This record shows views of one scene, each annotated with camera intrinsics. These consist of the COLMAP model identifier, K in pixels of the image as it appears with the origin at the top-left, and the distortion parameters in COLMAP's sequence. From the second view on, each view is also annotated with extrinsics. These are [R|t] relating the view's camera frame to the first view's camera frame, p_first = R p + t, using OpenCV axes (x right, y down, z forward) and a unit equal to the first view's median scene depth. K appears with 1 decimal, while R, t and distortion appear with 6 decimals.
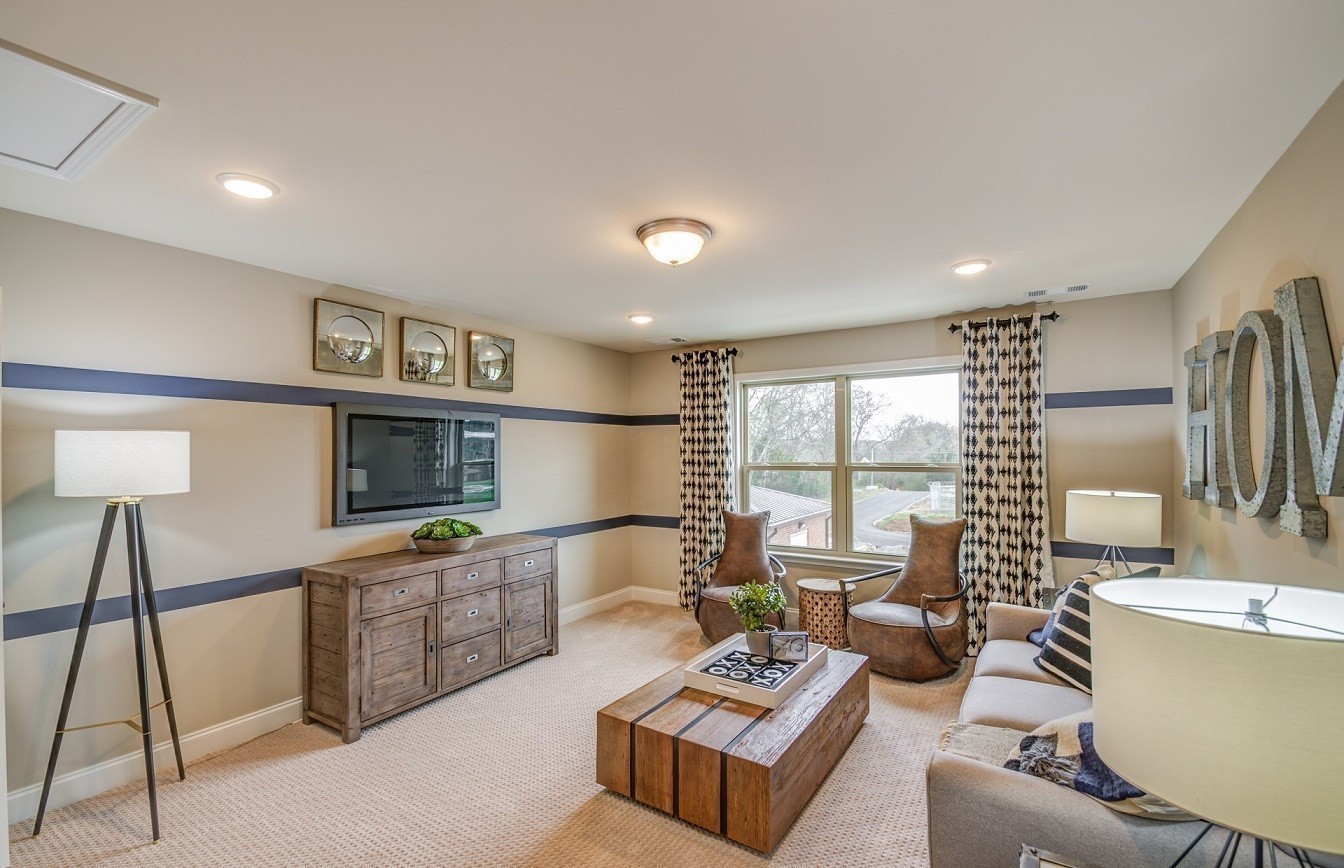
lens RADIAL K [[602.3, 0, 637.4], [0, 602.3, 446.7], [0, 0, 1]] dist [0.002087, -0.000406]
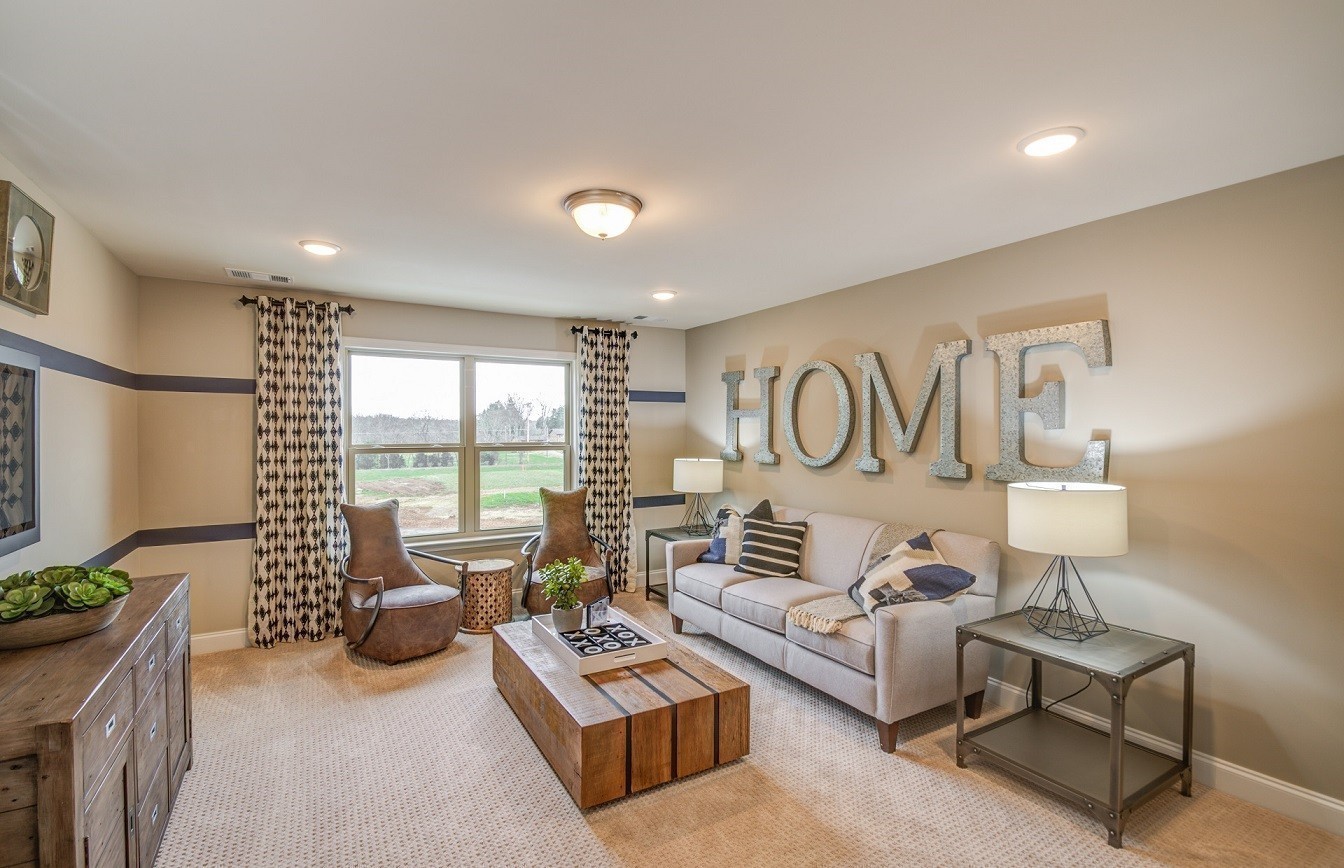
lens RADIAL K [[602.3, 0, 673.6], [0, 602.3, 437.1], [0, 0, 1]] dist [0.002087, -0.000406]
pose [[0.416072, -0.003453, 0.909325, -0.472082], [-0.008901, 0.999929, 0.007869, 0.006008], [-0.909288, -0.011368, 0.416012, 0.305986]]
